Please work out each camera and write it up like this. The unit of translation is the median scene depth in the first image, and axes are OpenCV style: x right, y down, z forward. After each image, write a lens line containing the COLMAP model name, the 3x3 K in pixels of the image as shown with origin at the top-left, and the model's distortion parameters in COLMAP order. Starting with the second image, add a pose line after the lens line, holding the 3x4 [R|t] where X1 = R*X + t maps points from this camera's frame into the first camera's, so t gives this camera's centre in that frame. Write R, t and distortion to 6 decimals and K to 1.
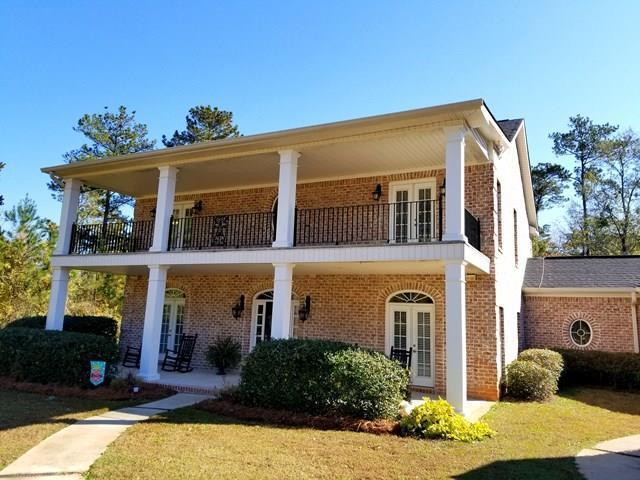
lens RADIAL K [[500.6, 0, 321.6], [0, 500.6, 238.1], [0, 0, 1]] dist [0.063494, -0.068537]
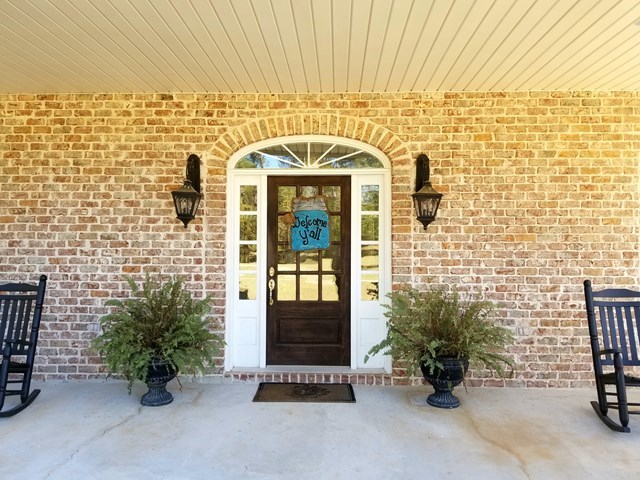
lens RADIAL K [[500.6, 0, 319.9], [0, 500.6, 244.2], [0, 0, 1]] dist [0.063494, -0.068537]
pose [[0.905130, -0.035747, 0.423628, -0.226760], [-0.037778, 0.985754, 0.163897, 0.115215], [-0.423452, -0.164352, 0.890885, 0.665086]]
